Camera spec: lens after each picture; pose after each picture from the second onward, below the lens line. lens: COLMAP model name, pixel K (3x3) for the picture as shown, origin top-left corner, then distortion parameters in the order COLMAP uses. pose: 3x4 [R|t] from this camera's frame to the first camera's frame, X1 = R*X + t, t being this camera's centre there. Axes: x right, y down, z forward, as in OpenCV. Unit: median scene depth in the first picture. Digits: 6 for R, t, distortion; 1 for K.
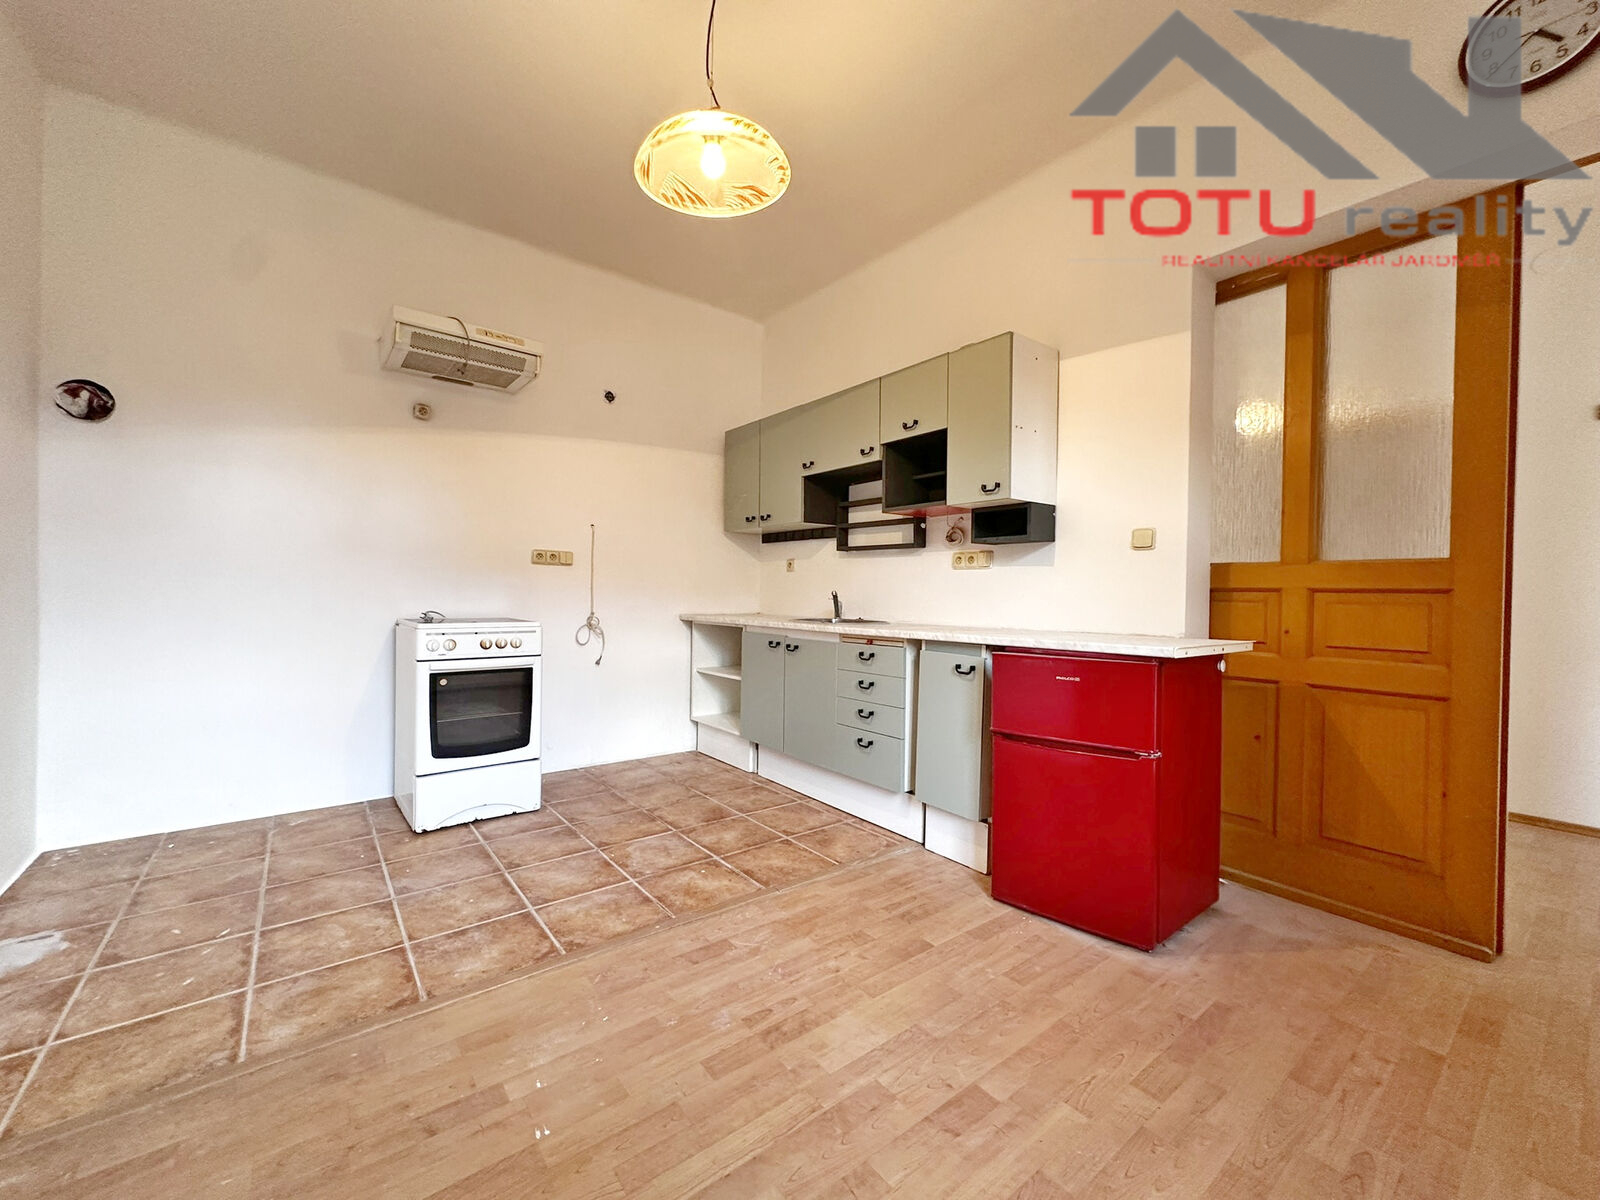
lens RADIAL K [[640.6, 0, 798.2], [0, 640.6, 604.1], [0, 0, 1]] dist [0.001672, -0.000170]
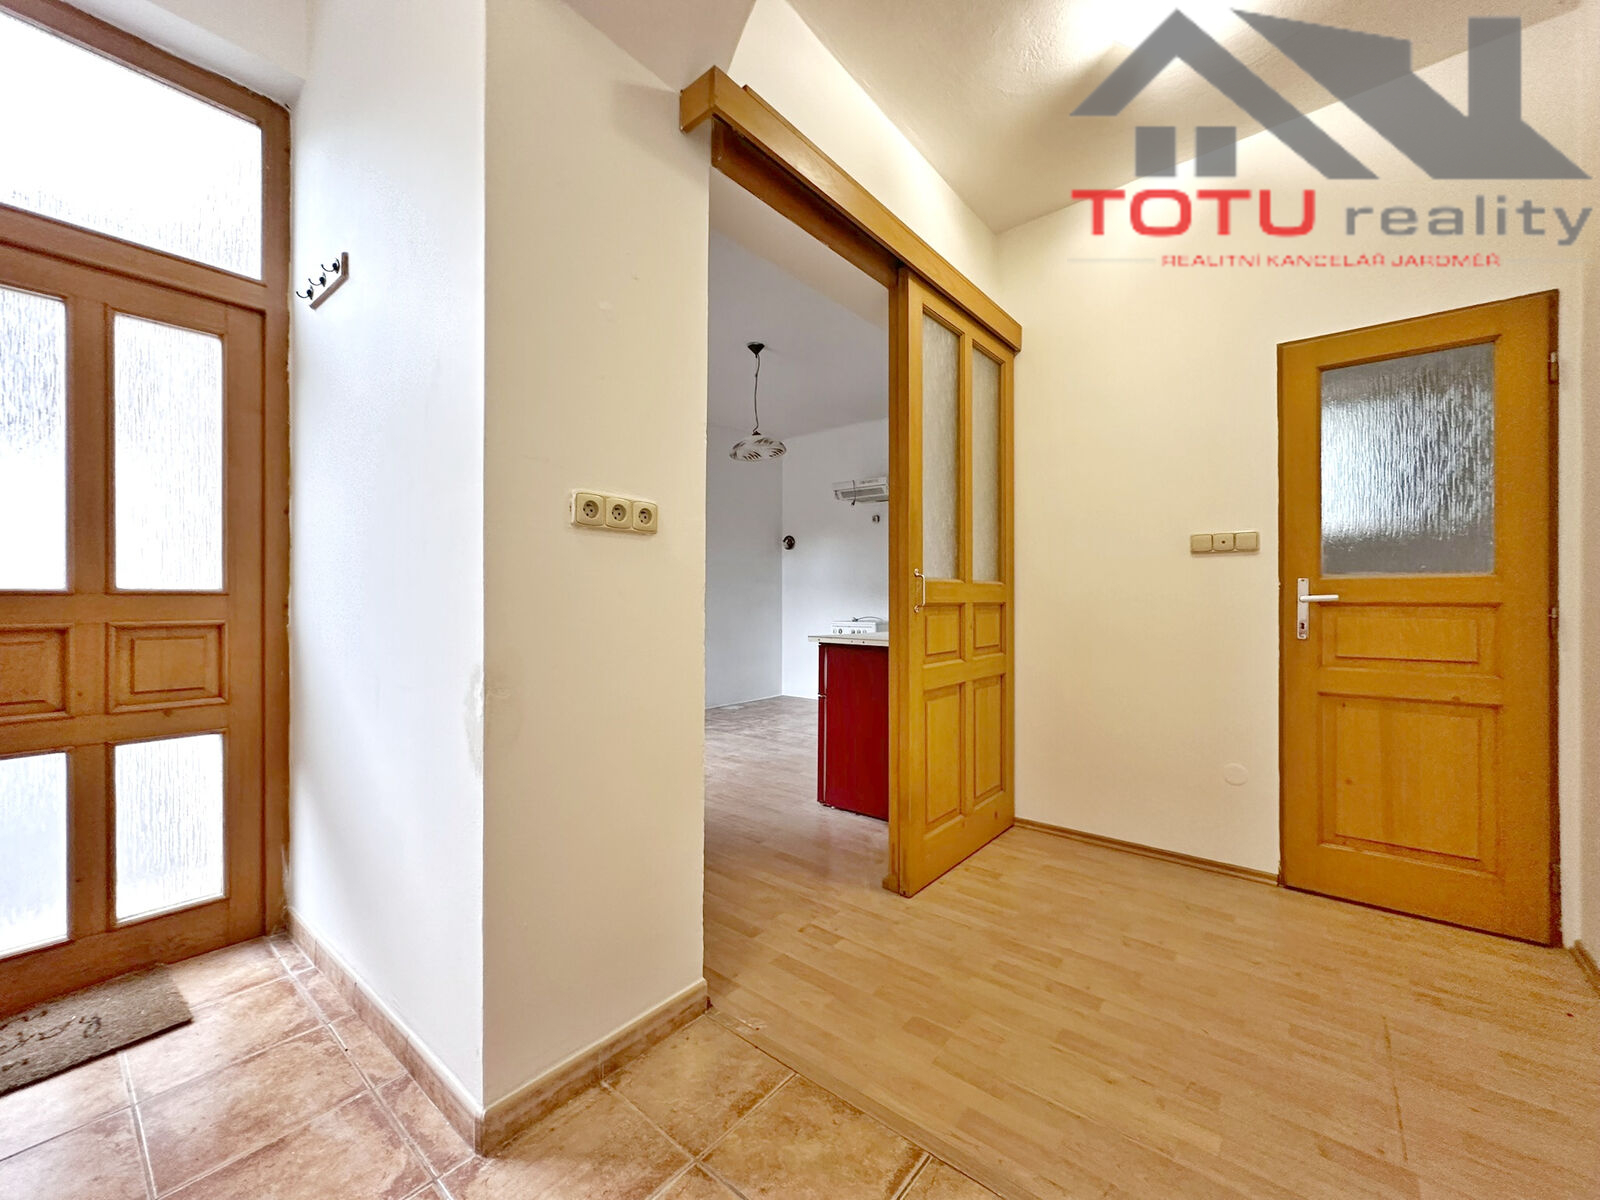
lens RADIAL K [[640.6, 0, 801.9], [0, 640.6, 599.6], [0, 0, 1]] dist [0.001672, -0.000170]
pose [[0.227356, -0.013098, -0.973724, 2.161094], [-0.011882, 0.999798, -0.016223, -0.005907], [0.973739, 0.015258, 0.227154, 0.492639]]
